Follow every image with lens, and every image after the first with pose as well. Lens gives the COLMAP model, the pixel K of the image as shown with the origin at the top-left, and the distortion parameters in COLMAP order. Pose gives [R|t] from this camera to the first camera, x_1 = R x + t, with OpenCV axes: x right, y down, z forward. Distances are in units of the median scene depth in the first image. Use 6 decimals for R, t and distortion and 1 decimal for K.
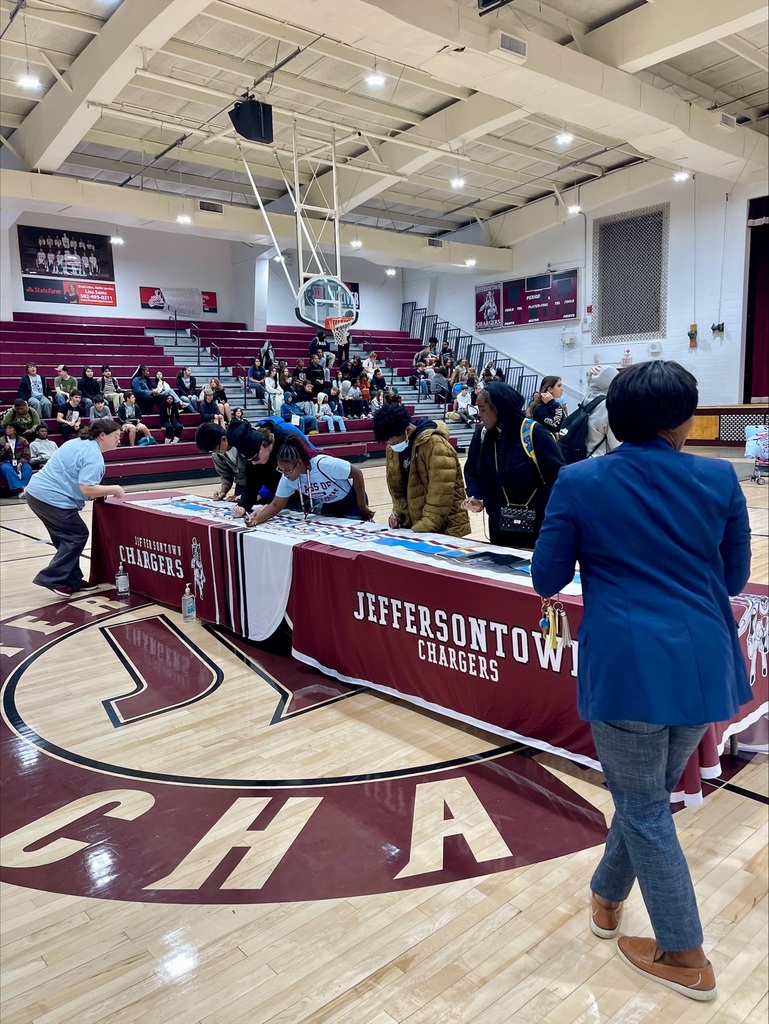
lens RADIAL K [[786.5, 0, 384.5], [0, 786.5, 512.0], [0, 0, 1]] dist [0.077434, -0.077070]
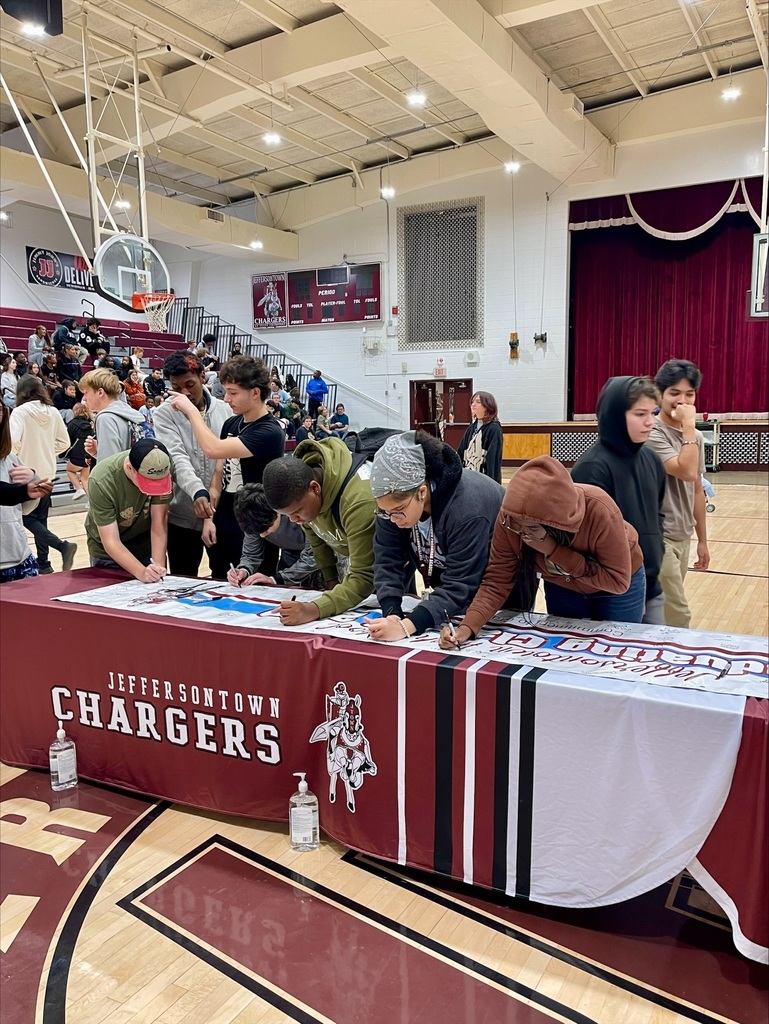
lens RADIAL K [[860.9, 0, 387.0], [0, 860.9, 521.6], [0, 0, 1]] dist [0.084452, -0.095673]
pose [[0.933510, -0.031038, 0.357204, -0.113662], [0.037115, 0.999259, -0.010168, -0.016960], [-0.356624, 0.022750, 0.933971, 0.141622]]
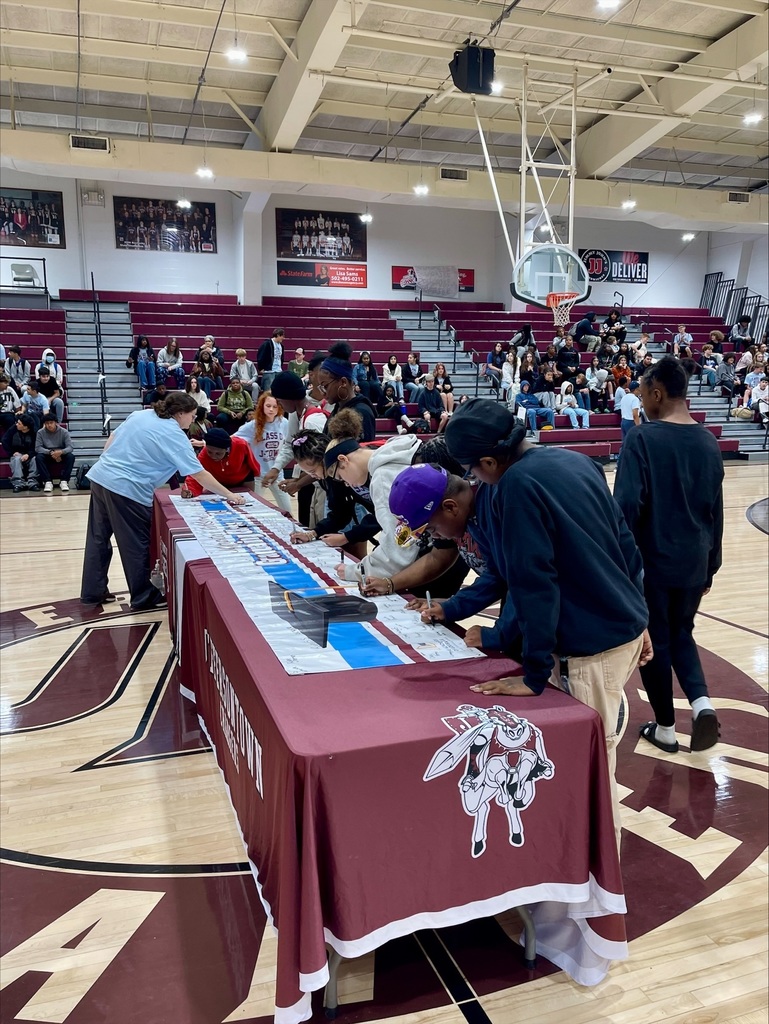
lens RADIAL K [[860.9, 0, 387.0], [0, 860.9, 521.6], [0, 0, 1]] dist [0.084452, -0.095673]
pose [[0.926805, 0.078357, -0.367277, 0.098264], [-0.074195, 0.996919, 0.025462, -0.009229], [0.368140, 0.003652, 0.929763, 0.052422]]
